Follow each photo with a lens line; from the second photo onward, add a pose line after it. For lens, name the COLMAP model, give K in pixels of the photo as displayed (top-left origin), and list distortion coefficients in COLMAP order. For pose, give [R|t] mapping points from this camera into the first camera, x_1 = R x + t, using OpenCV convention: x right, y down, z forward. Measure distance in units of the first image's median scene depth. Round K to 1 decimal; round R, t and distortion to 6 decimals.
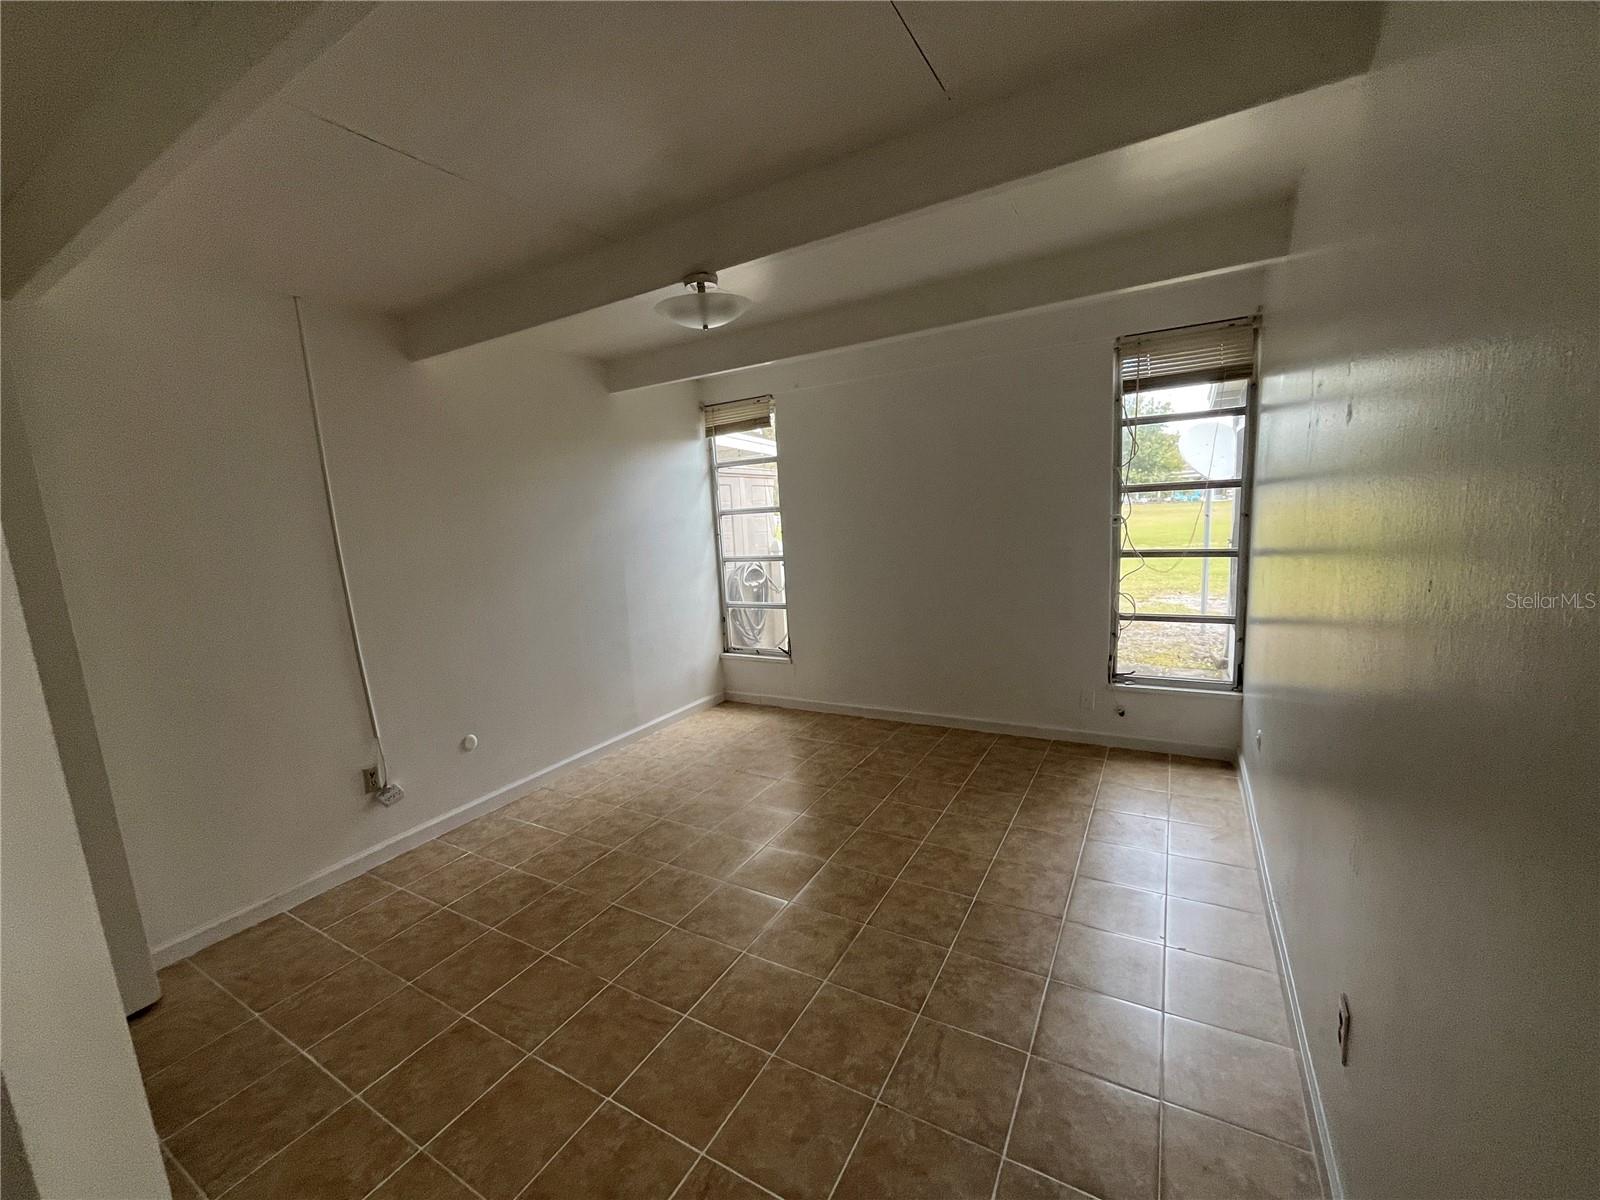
lens RADIAL K [[642.8, 0, 800.1], [0, 642.8, 604.7], [0, 0, 1]] dist [-0.001613, -0.000294]
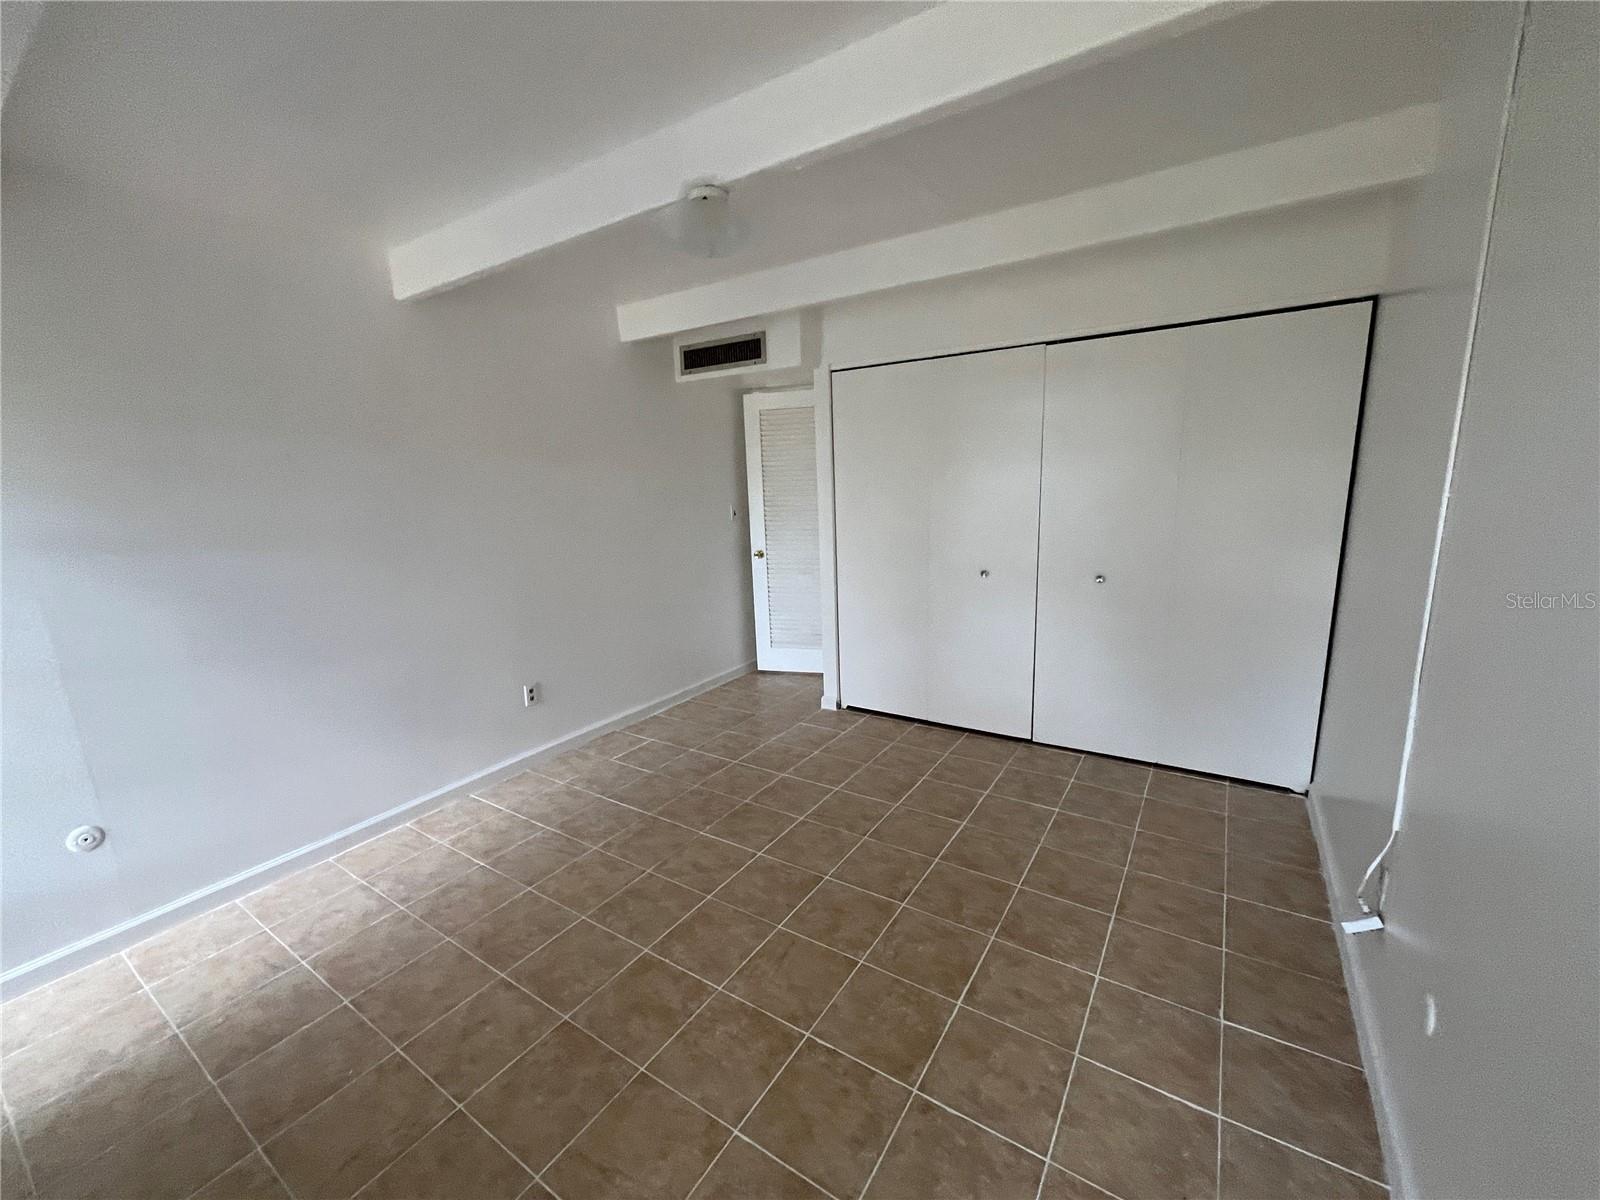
lens RADIAL K [[642.8, 0, 799.6], [0, 642.8, 599.8], [0, 0, 1]] dist [-0.001613, -0.000294]
pose [[-0.993601, 0.086080, 0.073120, -0.274247], [0.105960, 0.934565, 0.339647, -0.274002], [-0.039099, 0.345221, -0.937707, 1.869979]]
